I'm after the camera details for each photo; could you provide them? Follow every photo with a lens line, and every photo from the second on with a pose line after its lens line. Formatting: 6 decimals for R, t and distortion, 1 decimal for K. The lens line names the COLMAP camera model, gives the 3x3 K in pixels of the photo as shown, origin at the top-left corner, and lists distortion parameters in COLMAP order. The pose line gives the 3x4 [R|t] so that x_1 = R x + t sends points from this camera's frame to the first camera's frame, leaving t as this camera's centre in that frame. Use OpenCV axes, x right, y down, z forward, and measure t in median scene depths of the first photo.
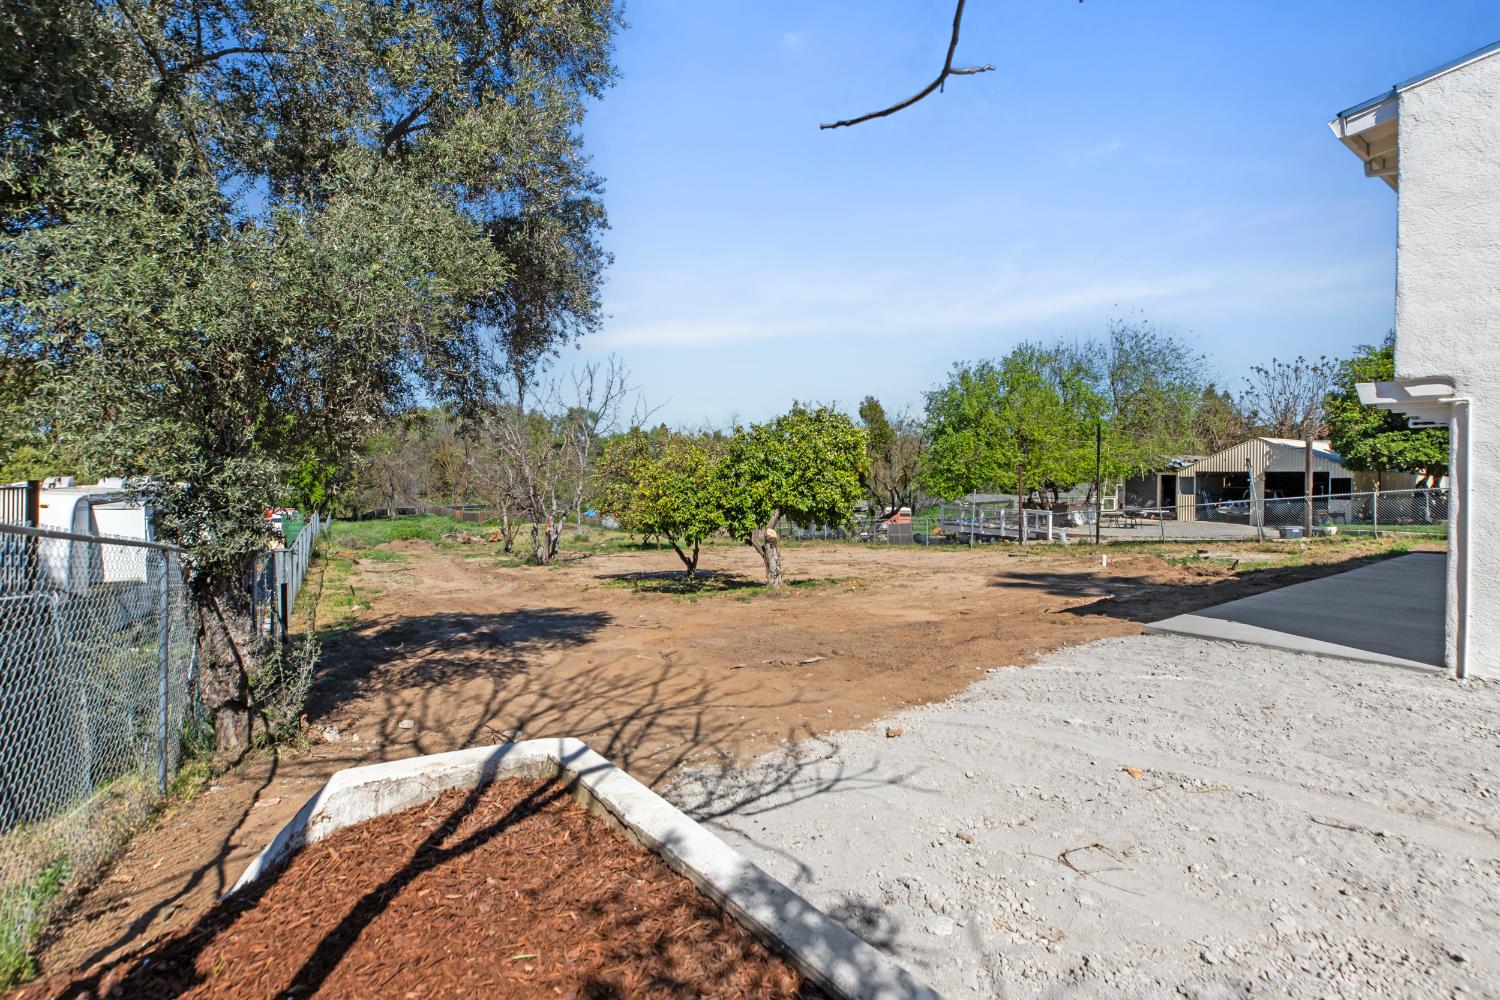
lens RADIAL K [[714.4, 0, 754.3], [0, 714.4, 470.2], [0, 0, 1]] dist [0.002974, 0.000265]
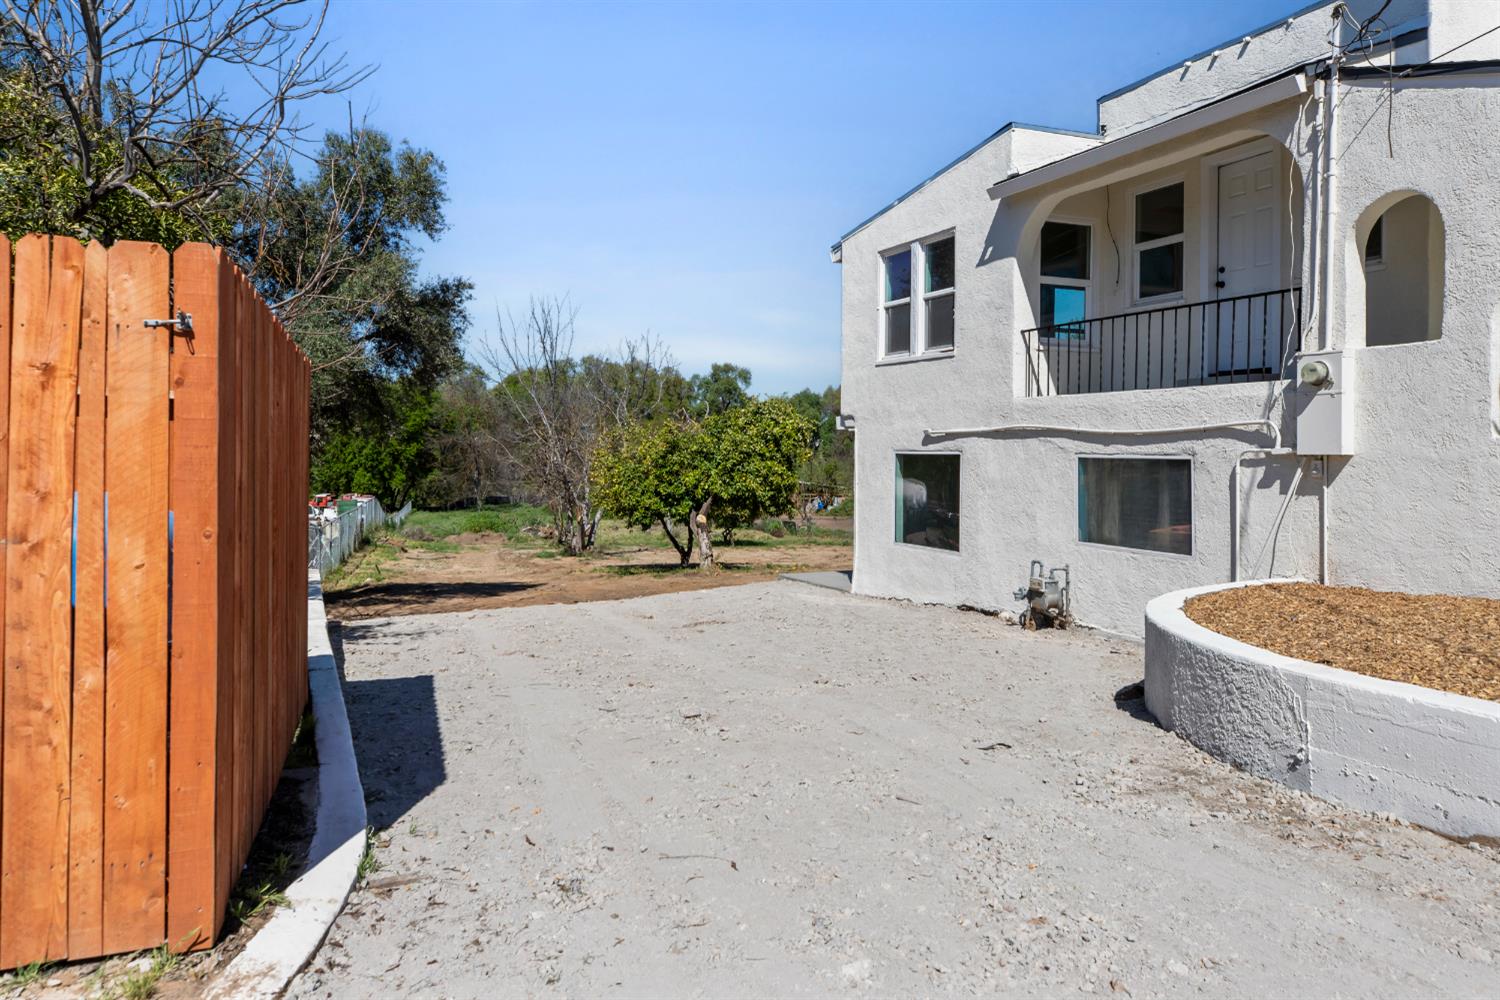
lens RADIAL K [[1038.1, 0, 749.7], [0, 1038.1, 433.8], [0, 0, 1]] dist [0.009431, 0.001951]
pose [[0.970528, -0.004810, -0.240941, 0.158053], [0.001902, 0.999922, -0.012304, -0.007064], [0.240982, 0.011483, 0.970462, -0.169115]]
